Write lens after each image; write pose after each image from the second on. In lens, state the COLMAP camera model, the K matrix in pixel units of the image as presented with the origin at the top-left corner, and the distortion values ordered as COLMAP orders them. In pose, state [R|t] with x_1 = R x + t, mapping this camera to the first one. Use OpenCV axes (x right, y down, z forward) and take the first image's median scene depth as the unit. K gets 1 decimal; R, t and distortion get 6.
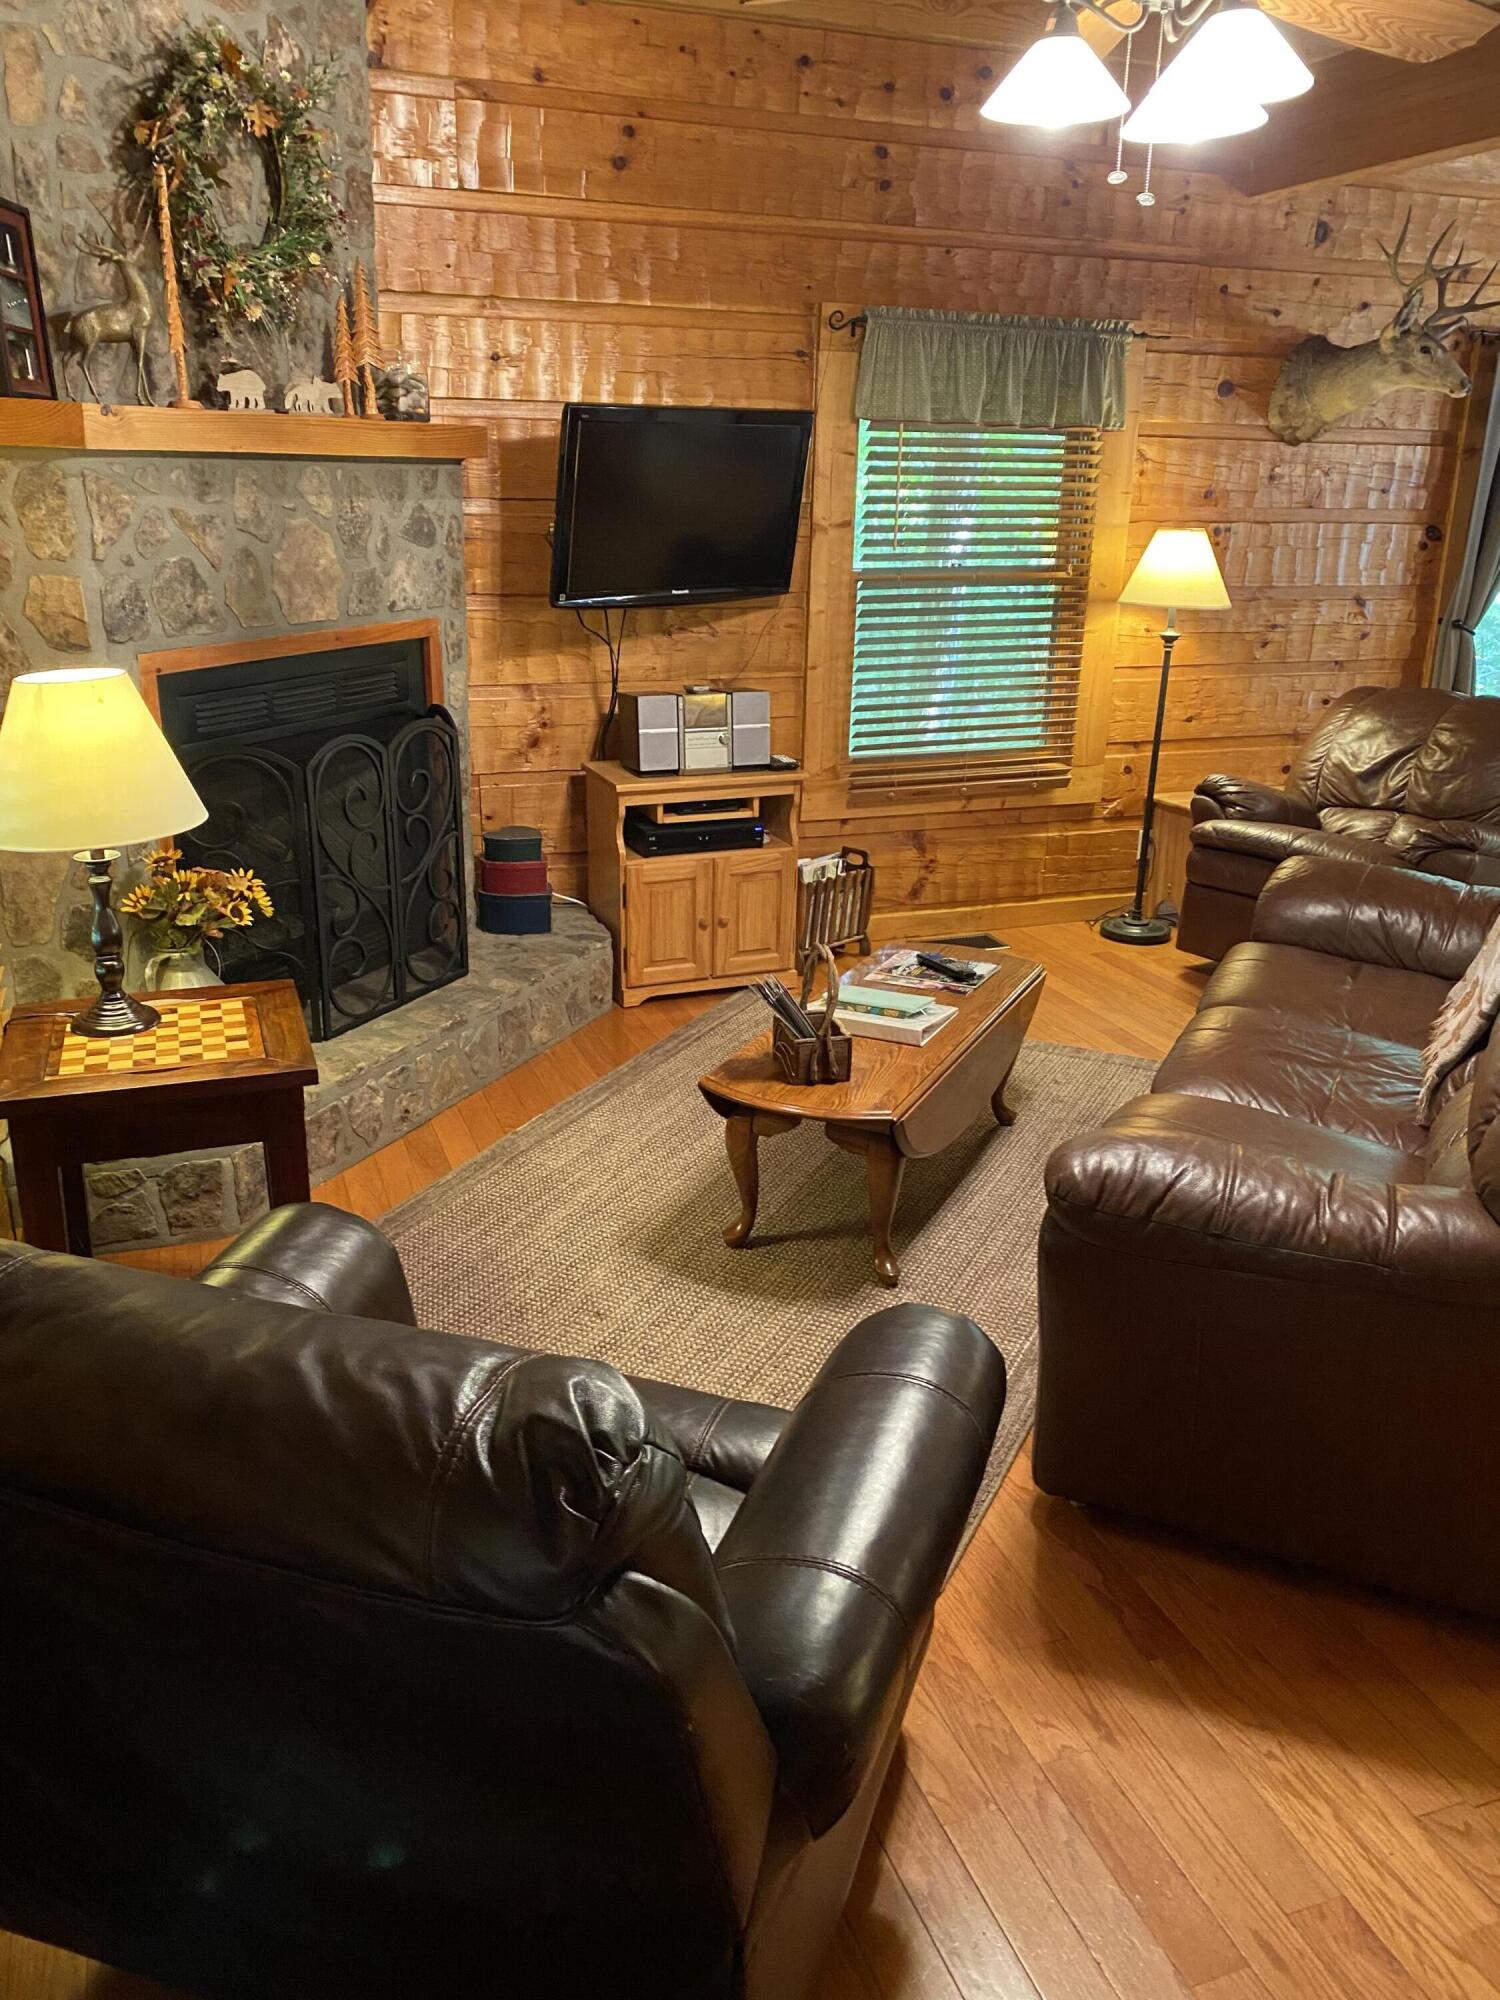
lens RADIAL K [[1521.4, 0, 742.9], [0, 1521.4, 989.8], [0, 0, 1]] dist [0.024881, -0.032064]
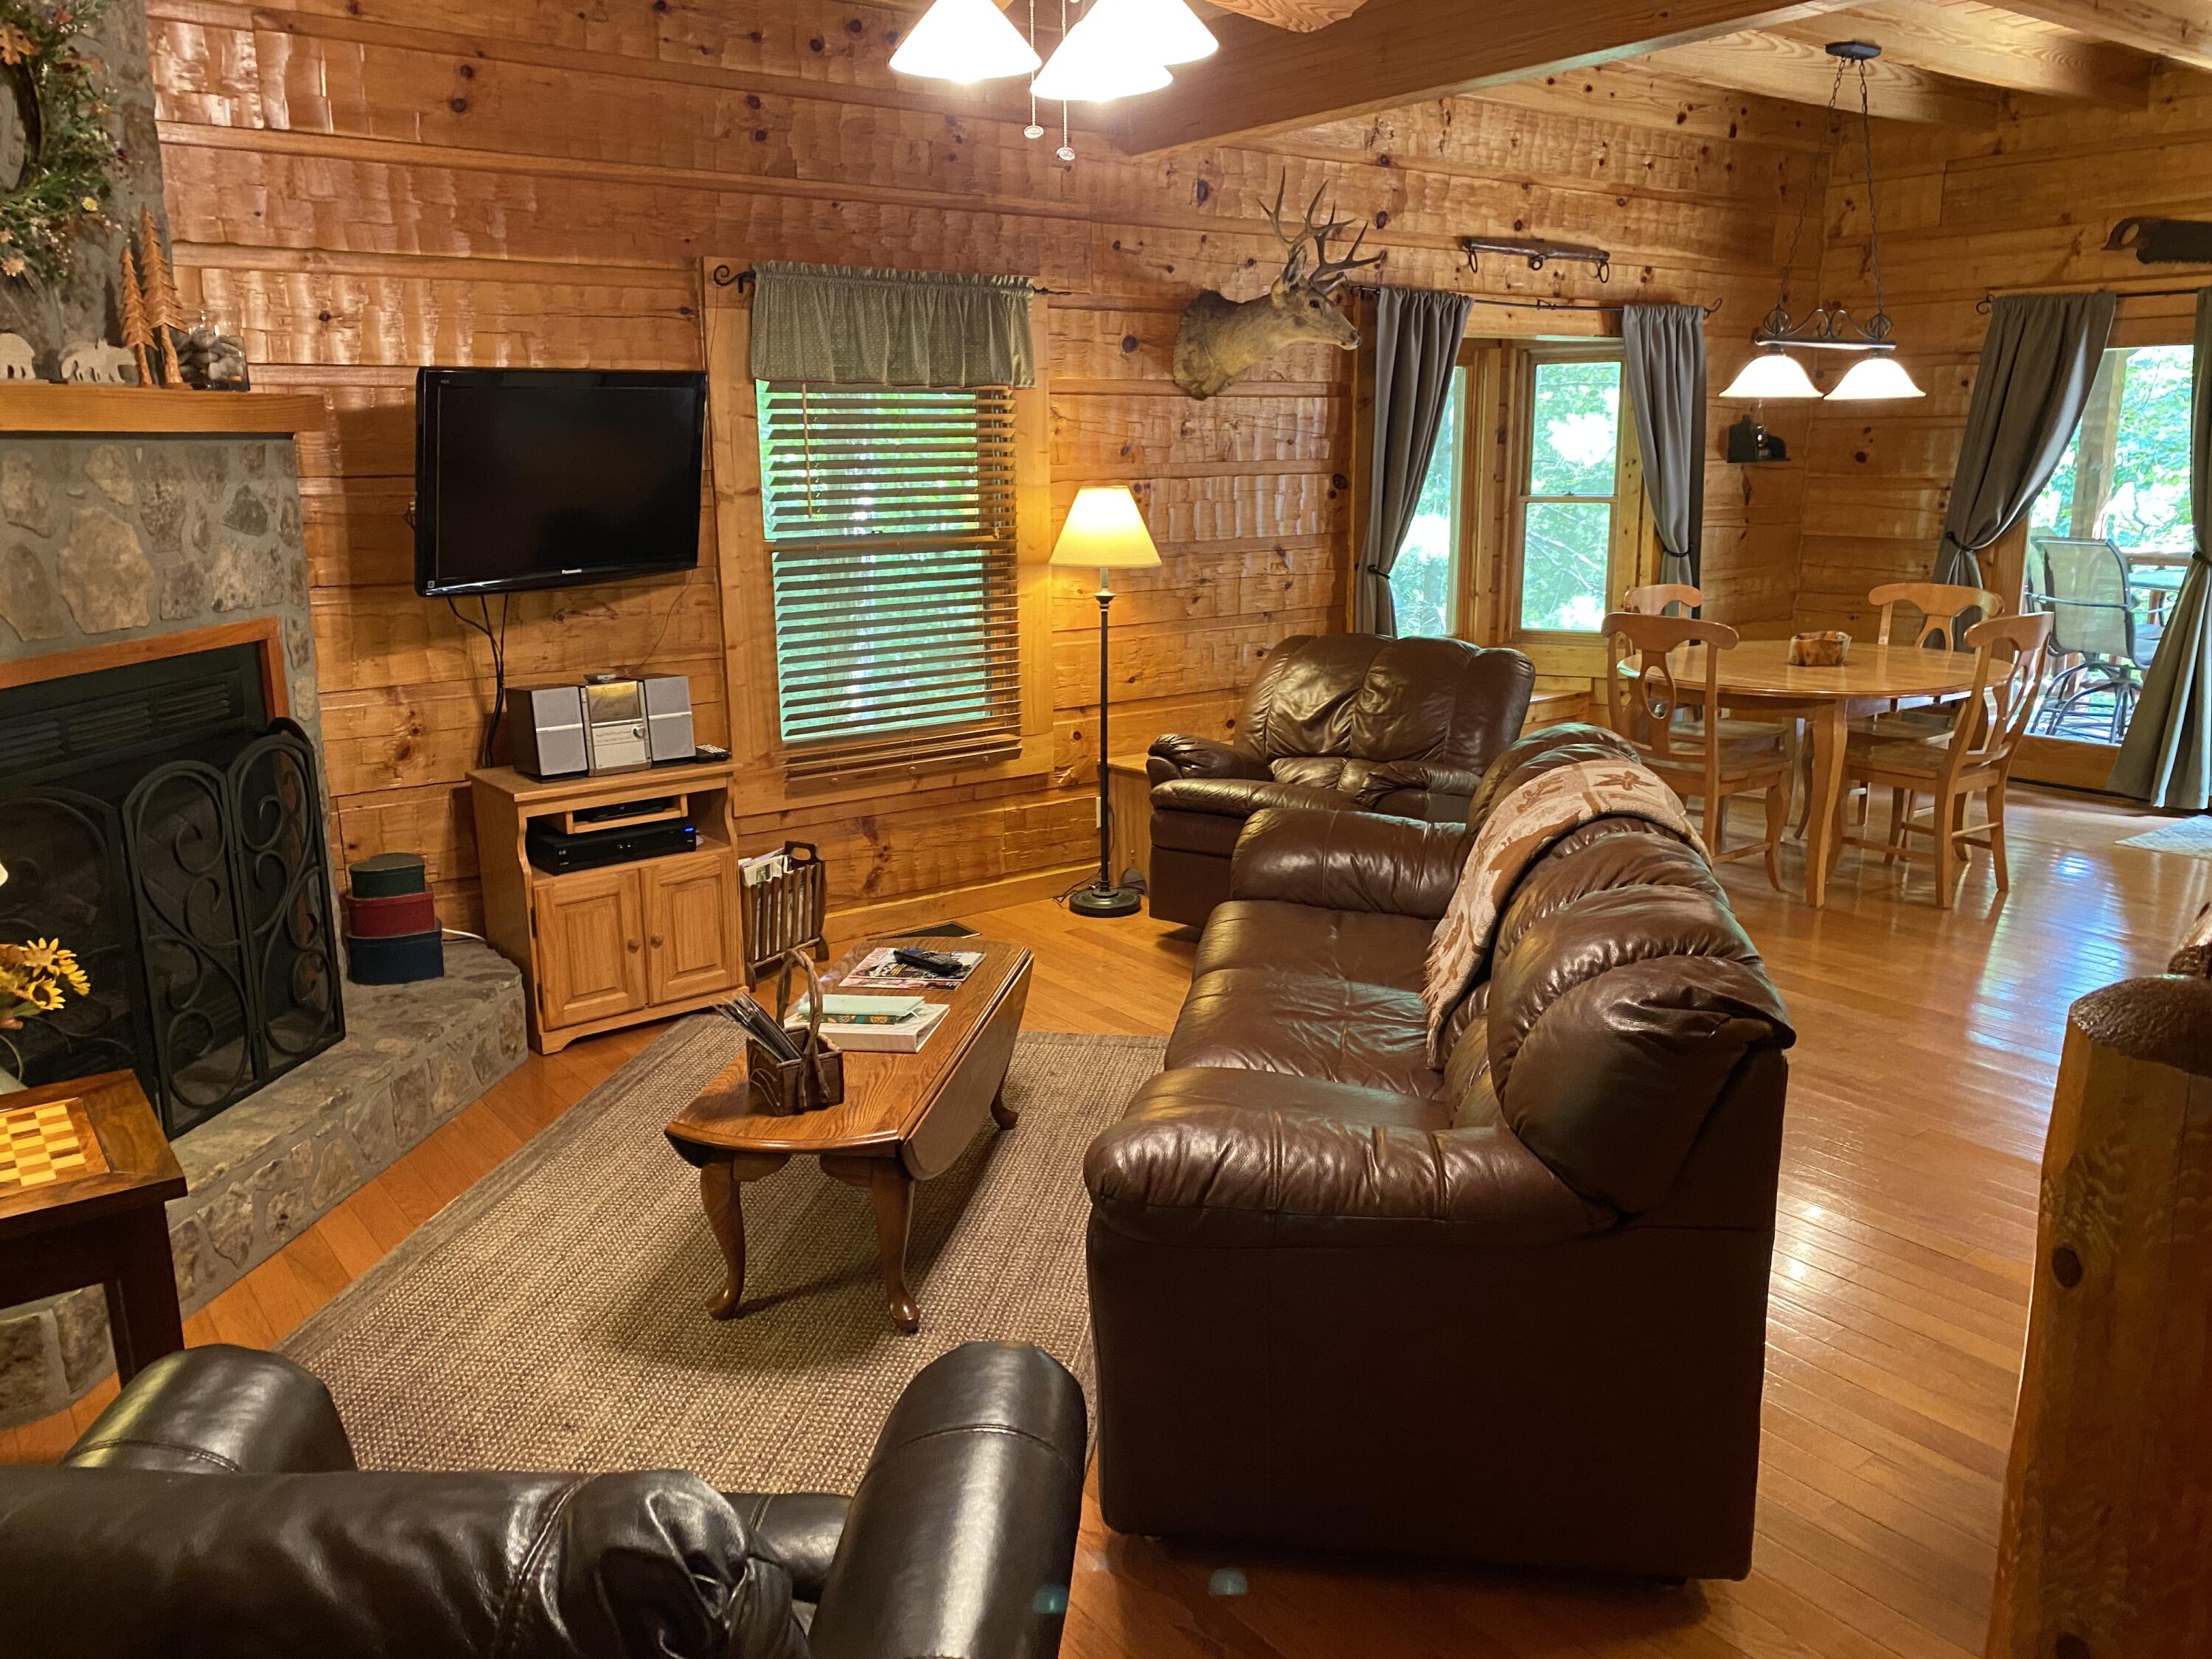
lens RADIAL K [[1682.7, 0, 1103.9], [0, 1682.7, 826.7], [0, 0, 1]] dist [0.024881, -0.032064]
pose [[0.957747, -0.089931, 0.273191, -0.028585], [0.116627, 0.989695, -0.083073, 0.000388], [-0.262905, 0.111425, 0.958366, 0.004781]]
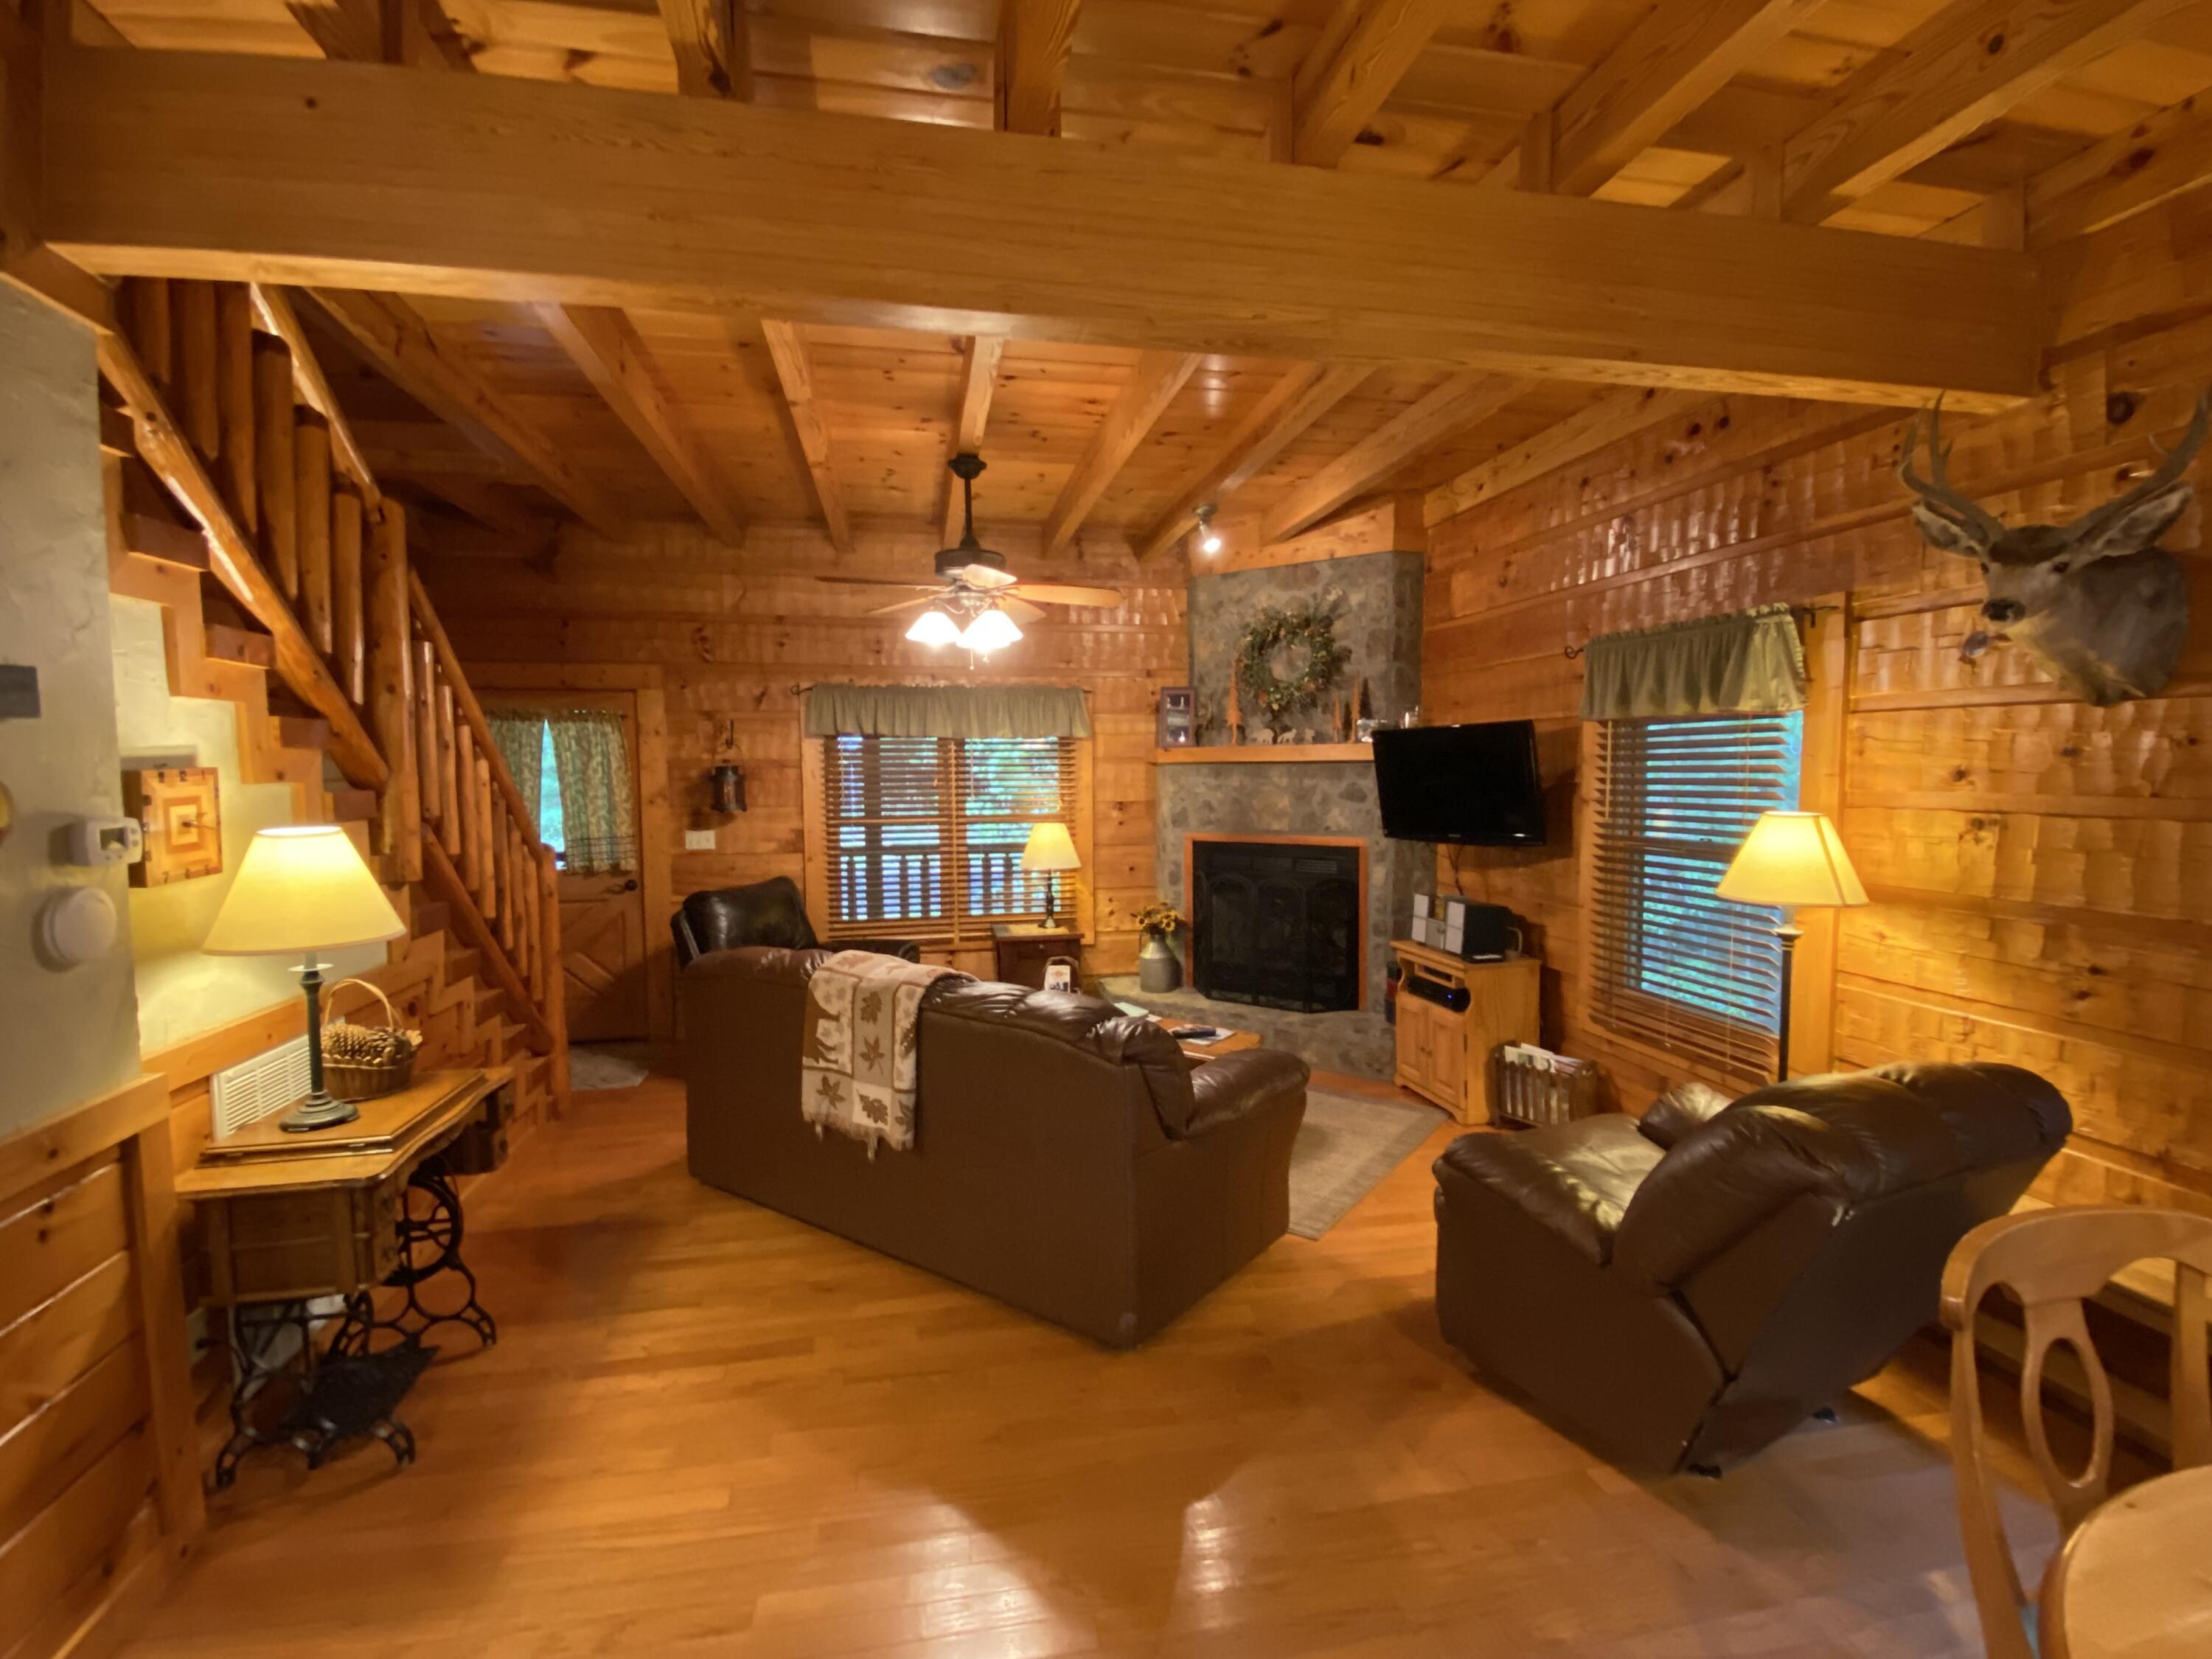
lens RADIAL K [[982.0, 0, 1100.5], [0, 982.0, 834.9], [0, 0, 1]] dist [-0.000002, -0.000159]
pose [[-0.150522, 0.057362, -0.986941, 1.067064], [-0.304652, 0.947039, 0.101507, -0.271531], [0.940495, 0.315953, -0.125075, 0.840150]]
